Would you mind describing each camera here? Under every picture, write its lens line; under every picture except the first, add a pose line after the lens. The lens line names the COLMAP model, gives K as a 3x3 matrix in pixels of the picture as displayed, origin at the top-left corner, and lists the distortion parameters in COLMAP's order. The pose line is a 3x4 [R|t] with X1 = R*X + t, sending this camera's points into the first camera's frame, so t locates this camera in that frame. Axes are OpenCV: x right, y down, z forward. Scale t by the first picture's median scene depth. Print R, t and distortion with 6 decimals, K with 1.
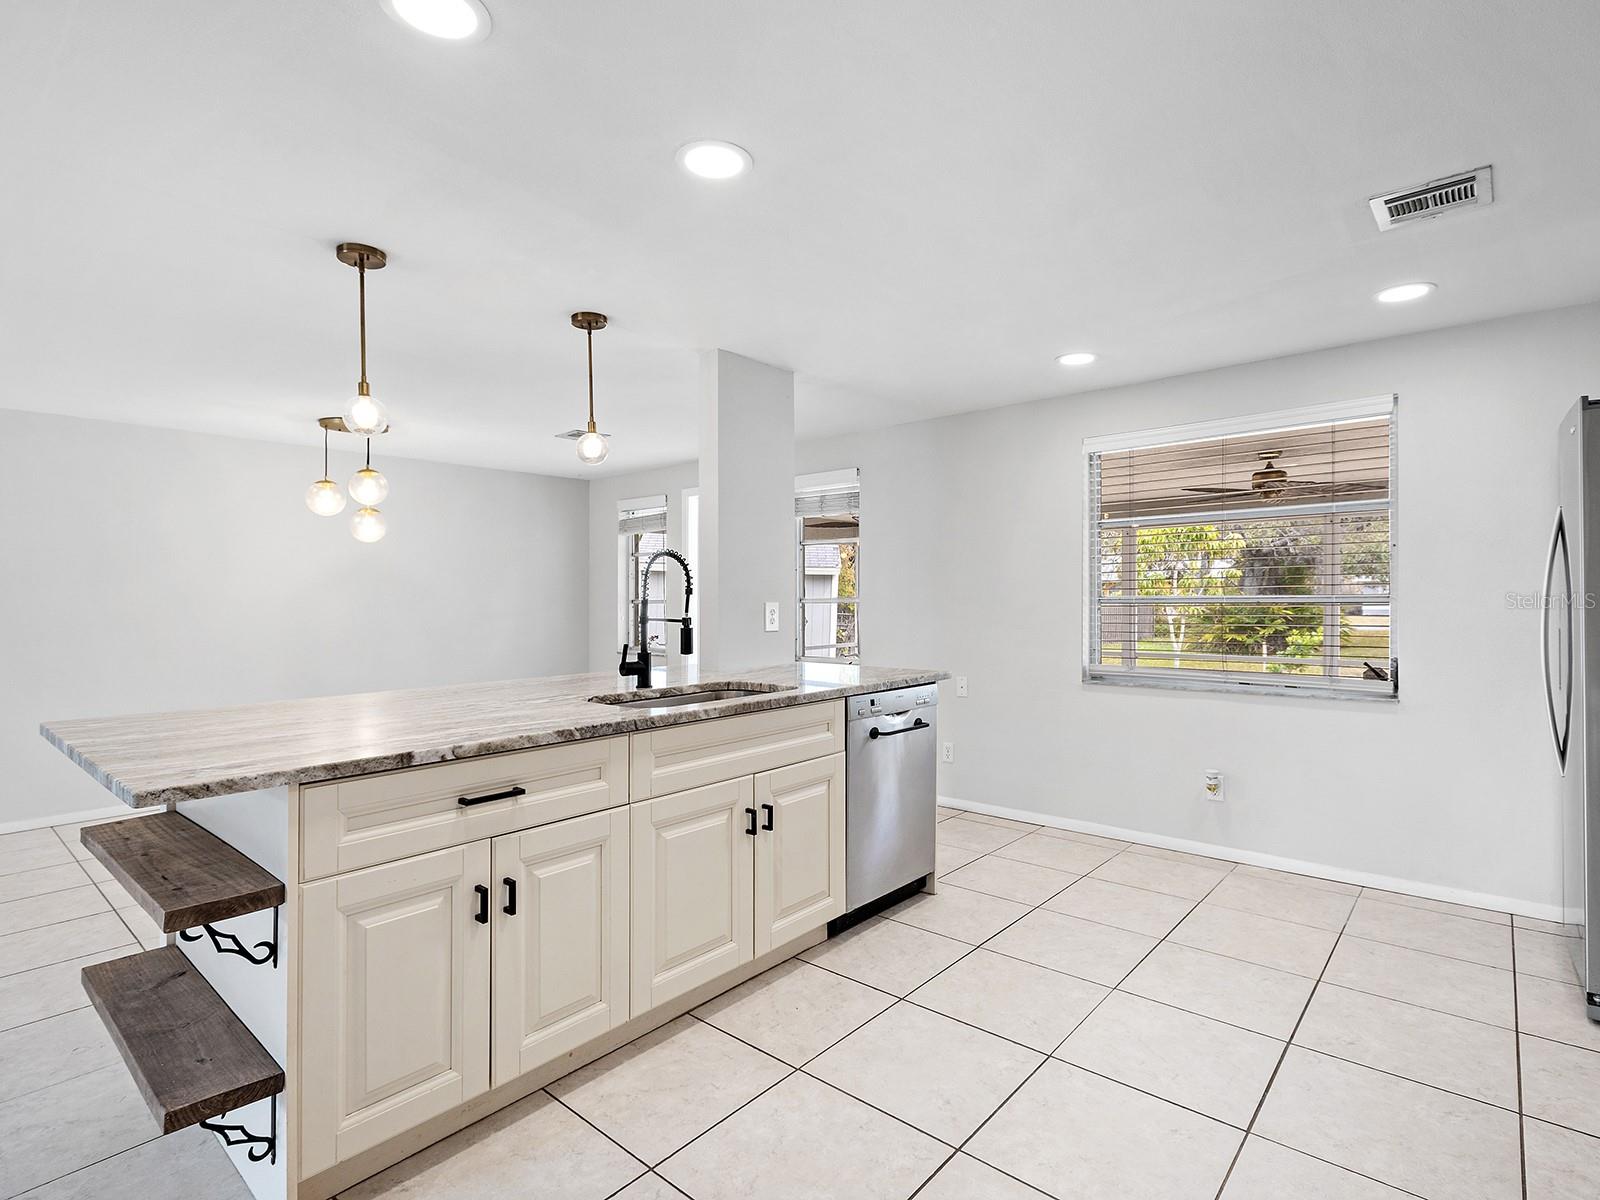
lens RADIAL K [[802.9, 0, 810.9], [0, 802.9, 591.0], [0, 0, 1]] dist [0.003207, 0.000133]
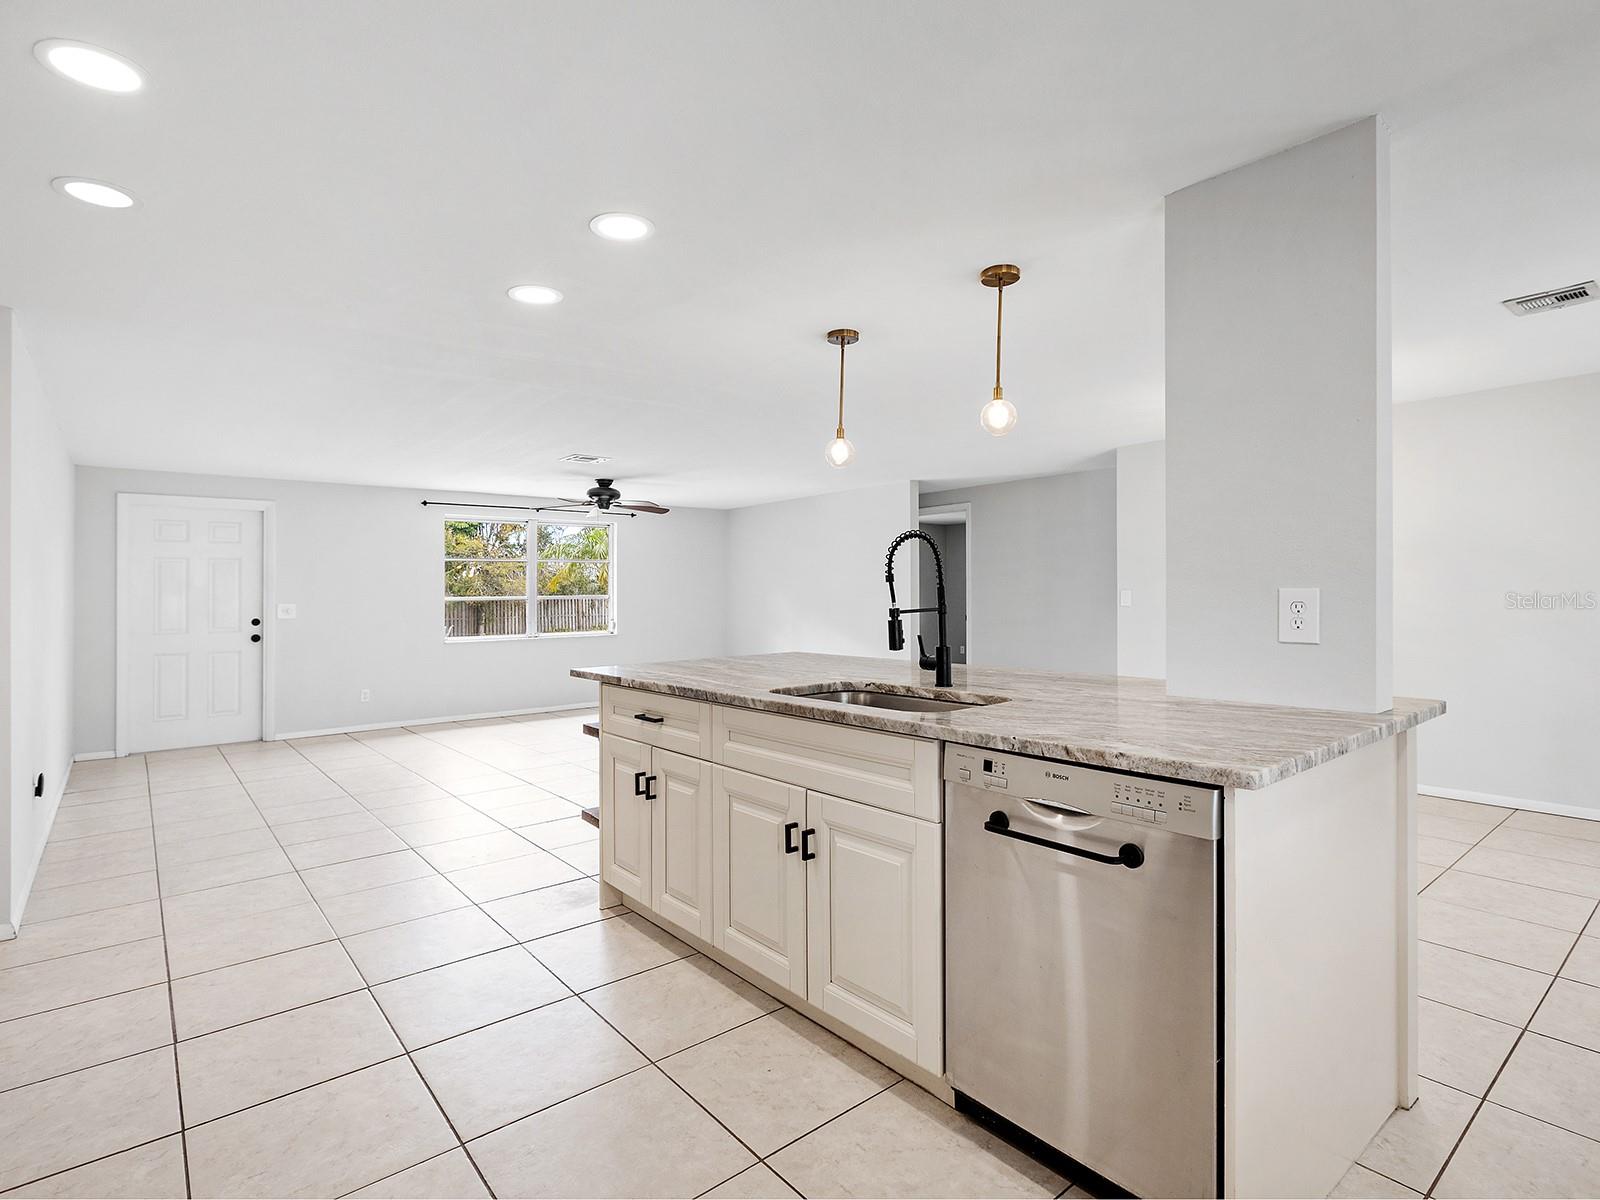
lens RADIAL K [[802.9, 0, 798.5], [0, 802.9, 593.3], [0, 0, 1]] dist [0.003207, 0.000133]
pose [[-0.176564, 0.005464, -0.984274, 0.693752], [0.020964, 0.999779, 0.001790, 0.013909], [0.984066, -0.020318, -0.176639, 1.022368]]
